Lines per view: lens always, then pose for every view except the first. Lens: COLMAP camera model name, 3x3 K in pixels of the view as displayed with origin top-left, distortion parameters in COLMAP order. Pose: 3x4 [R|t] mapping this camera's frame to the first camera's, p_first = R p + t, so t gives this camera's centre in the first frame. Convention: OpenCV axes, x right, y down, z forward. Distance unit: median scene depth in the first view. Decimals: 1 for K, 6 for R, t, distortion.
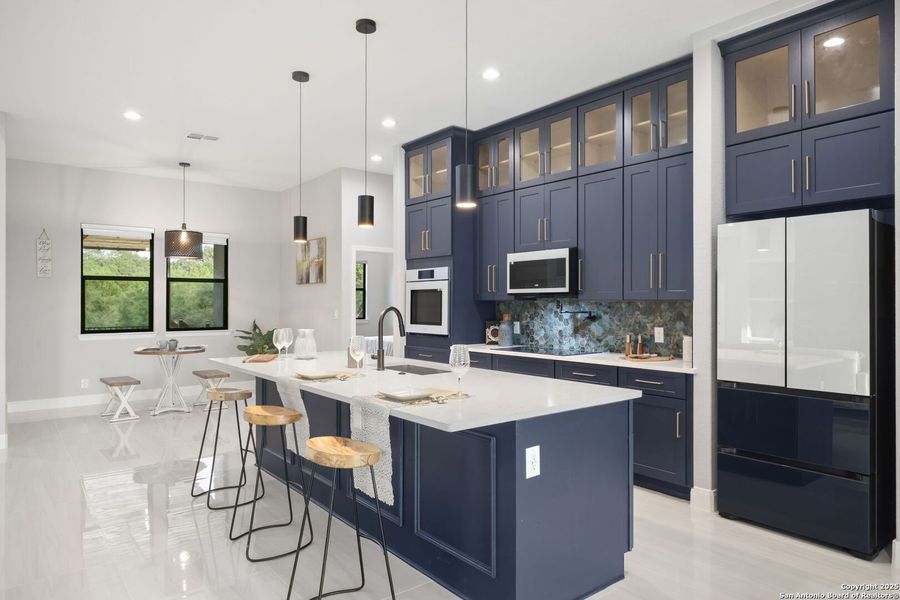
lens RADIAL K [[566.5, 0, 451.1], [0, 566.5, 300.7], [0, 0, 1]] dist [0.002869, 0.000057]
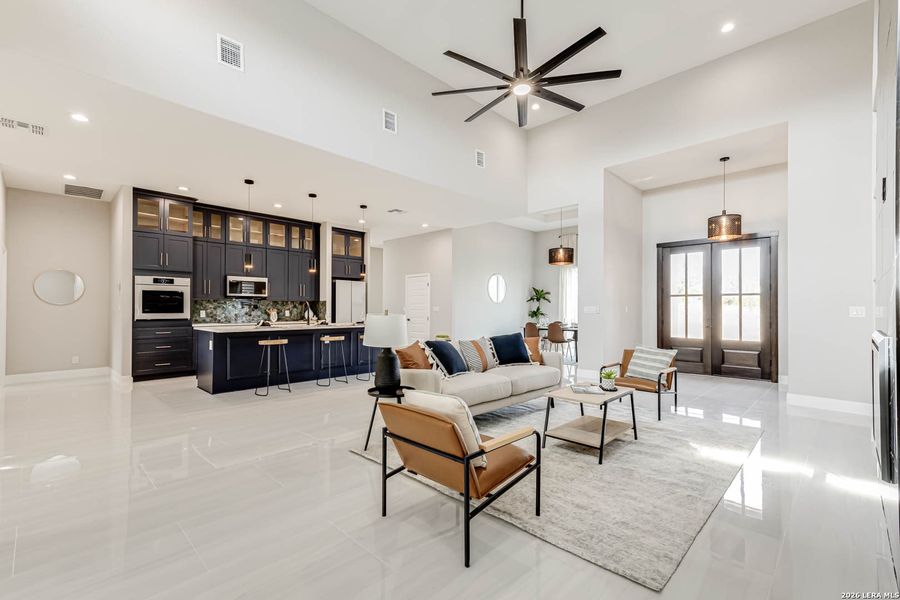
lens RADIAL K [[420.0, 0, 467.9], [0, 420.0, 302.9], [0, 0, 1]] dist [0.013192, 0.000313]
pose [[-0.160149, 0.016286, 0.986958, -1.626378], [-0.004713, 0.999840, -0.017264, 0.037392], [-0.987082, -0.007416, -0.160047, 0.435949]]
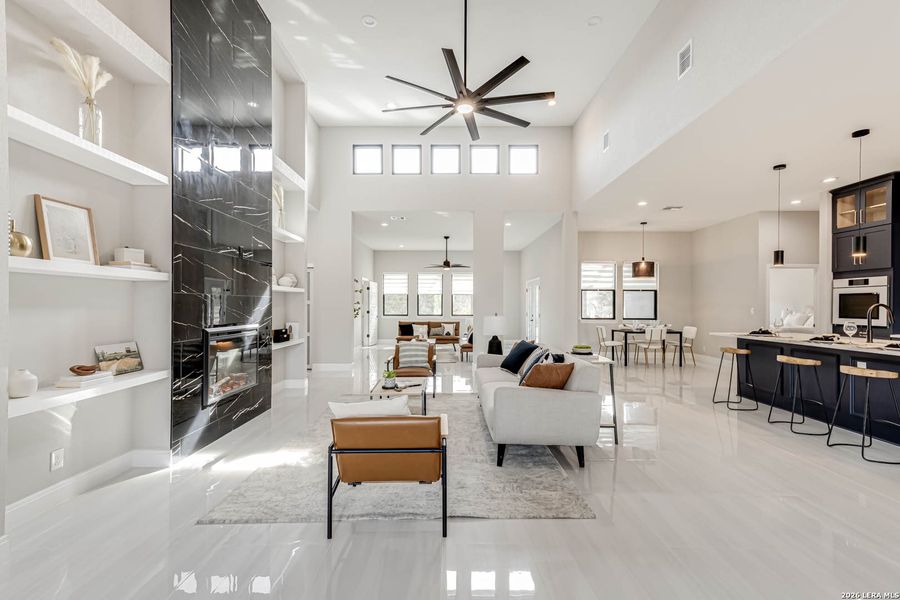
lens RADIAL K [[400.7, 0, 450.1], [0, 400.7, 303.3], [0, 0, 1]] dist [0.031926, -0.001441]
pose [[0.788016, 0.002133, -0.615651, -0.255679], [-0.004023, 0.999990, -0.001684, 0.012989], [0.615641, 0.003804, 0.788017, -0.499003]]
